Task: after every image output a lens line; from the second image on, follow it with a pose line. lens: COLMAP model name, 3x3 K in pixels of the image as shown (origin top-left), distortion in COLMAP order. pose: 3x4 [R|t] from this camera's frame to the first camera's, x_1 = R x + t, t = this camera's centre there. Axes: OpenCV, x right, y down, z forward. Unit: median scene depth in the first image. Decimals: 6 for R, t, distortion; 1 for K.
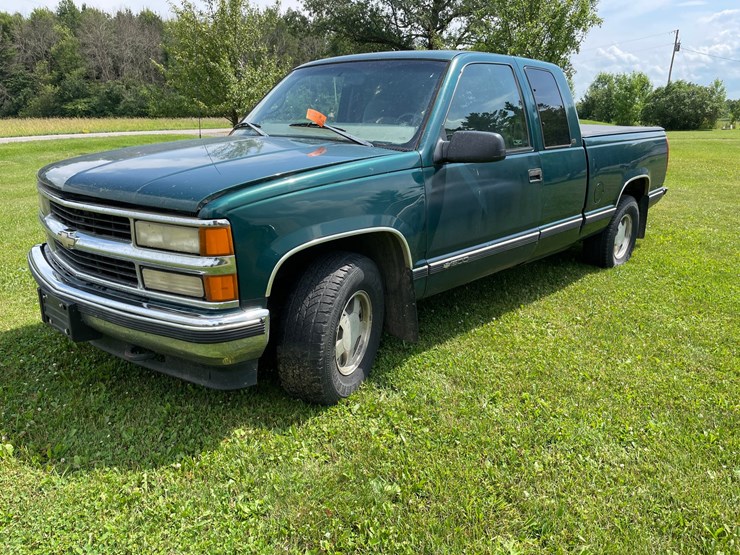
lens RADIAL K [[568.0, 0, 369.3], [0, 568.0, 275.6], [0, 0, 1]] dist [0.037425, -0.066854]
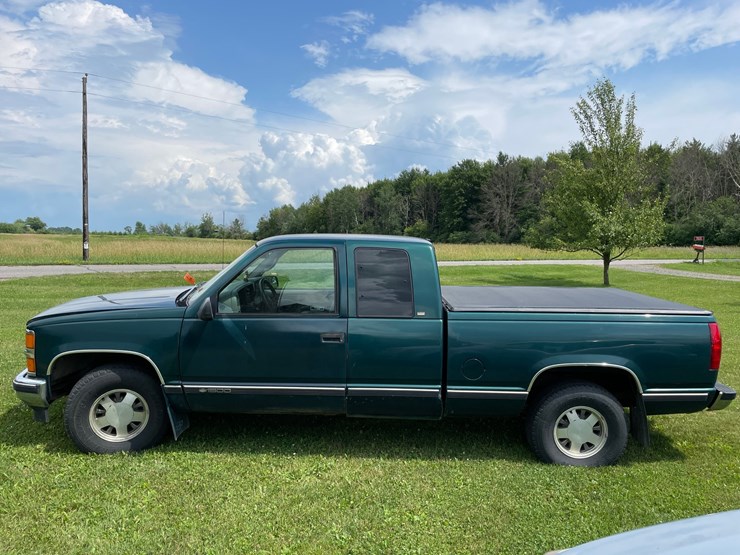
lens RADIAL K [[568.0, 0, 370.3], [0, 568.0, 274.0], [0, 0, 1]] dist [0.037425, -0.066854]
pose [[0.654278, 0.055655, -0.754204, 1.460974], [-0.212509, 0.970635, -0.112727, -0.227987], [0.725783, 0.234029, 0.646892, 0.353577]]
